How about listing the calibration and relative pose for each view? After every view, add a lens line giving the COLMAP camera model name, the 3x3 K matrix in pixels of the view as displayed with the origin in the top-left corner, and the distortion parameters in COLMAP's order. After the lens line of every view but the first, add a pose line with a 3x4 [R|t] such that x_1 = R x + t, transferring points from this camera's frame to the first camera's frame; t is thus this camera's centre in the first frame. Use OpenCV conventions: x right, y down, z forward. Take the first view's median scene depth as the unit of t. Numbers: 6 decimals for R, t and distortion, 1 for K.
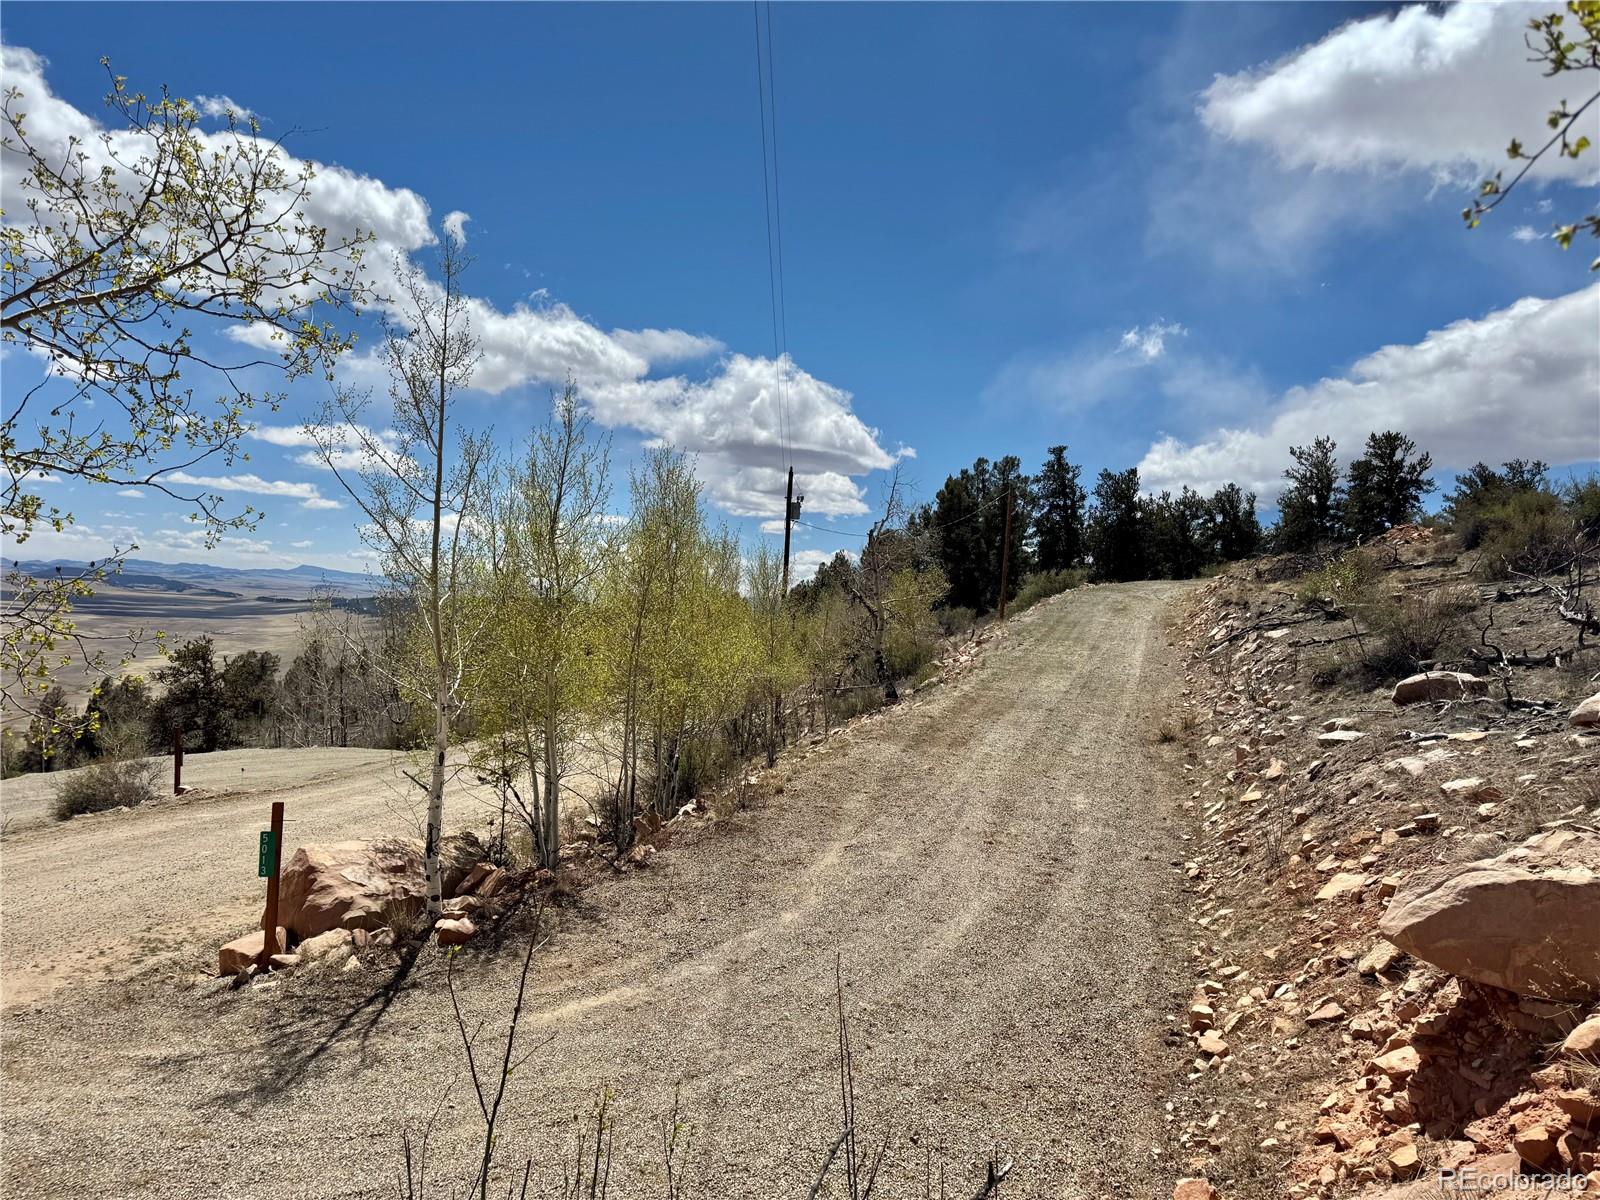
lens RADIAL K [[1142.9, 0, 799.8], [0, 1142.9, 600.3], [0, 0, 1]] dist [0.009844, -0.002339]
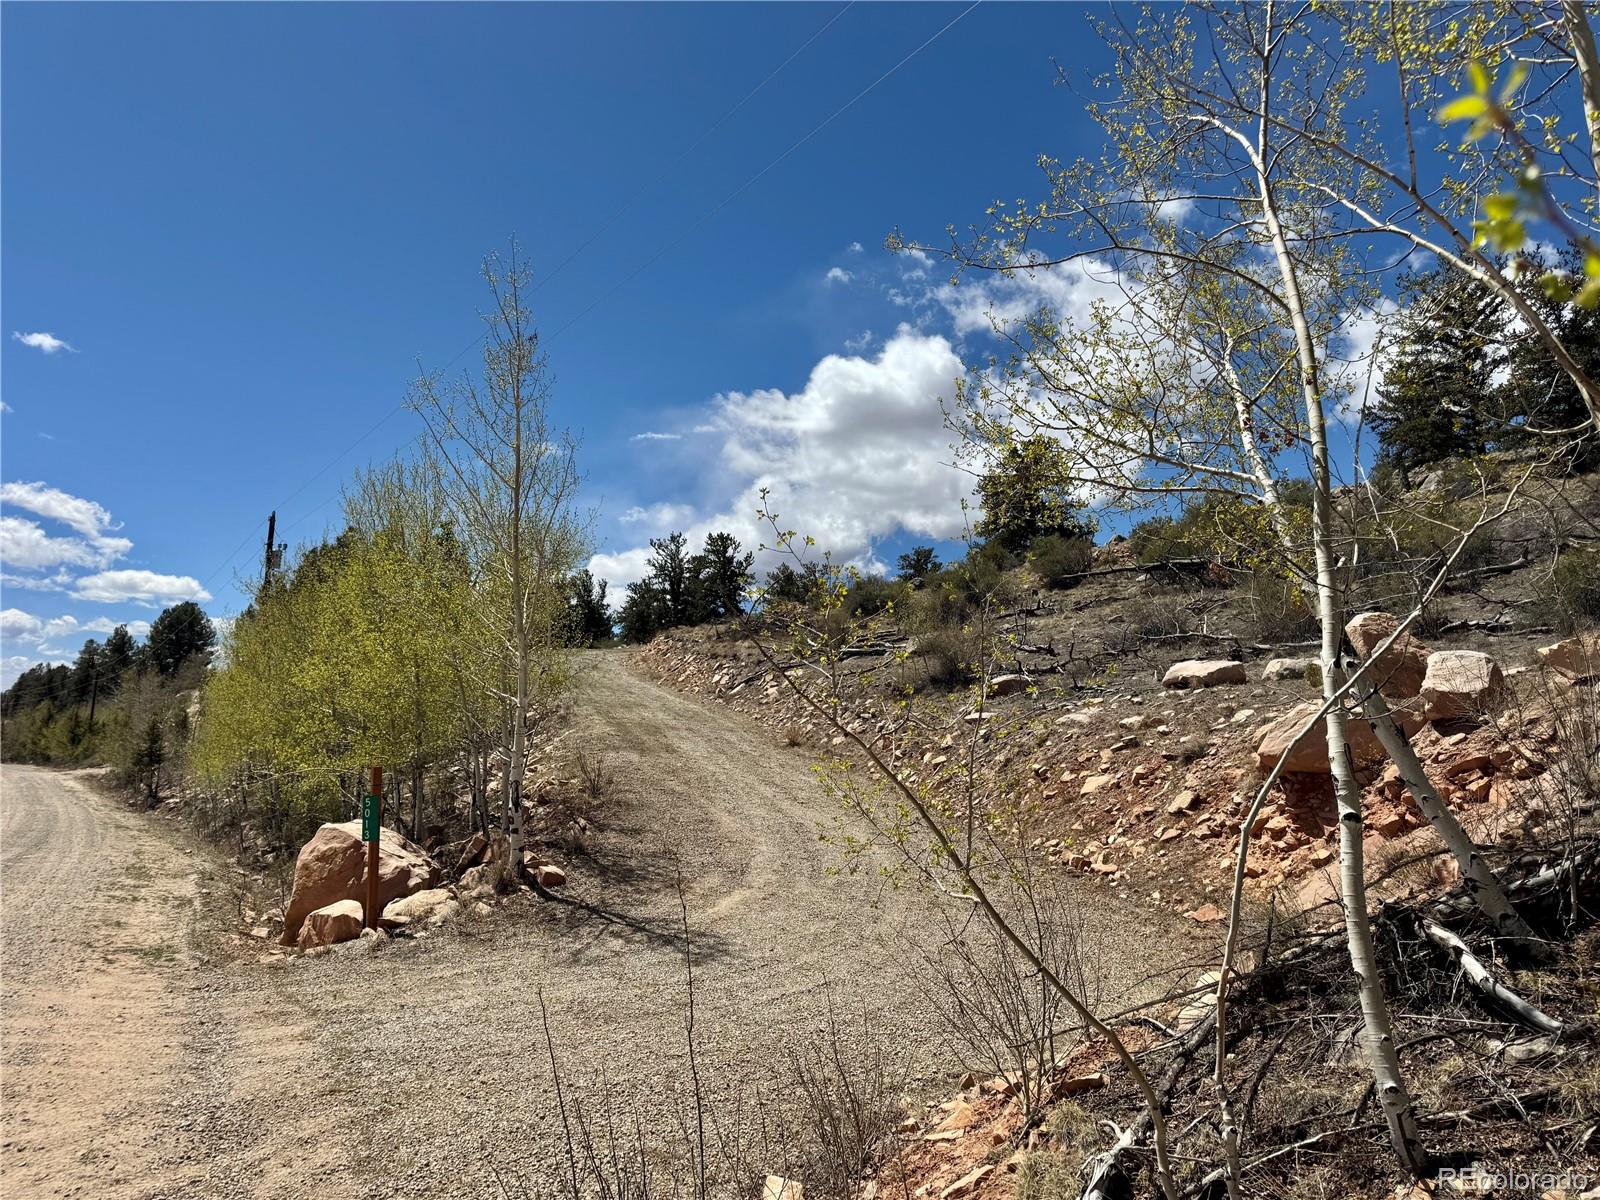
lens RADIAL K [[1142.9, 0, 798.5], [0, 1142.9, 599.9], [0, 0, 1]] dist [0.009844, -0.002339]
pose [[0.807066, 0.039416, 0.589145, -0.125646], [0.009177, 0.996812, -0.079261, 0.018957], [-0.590390, 0.069375, 0.804131, -0.005901]]
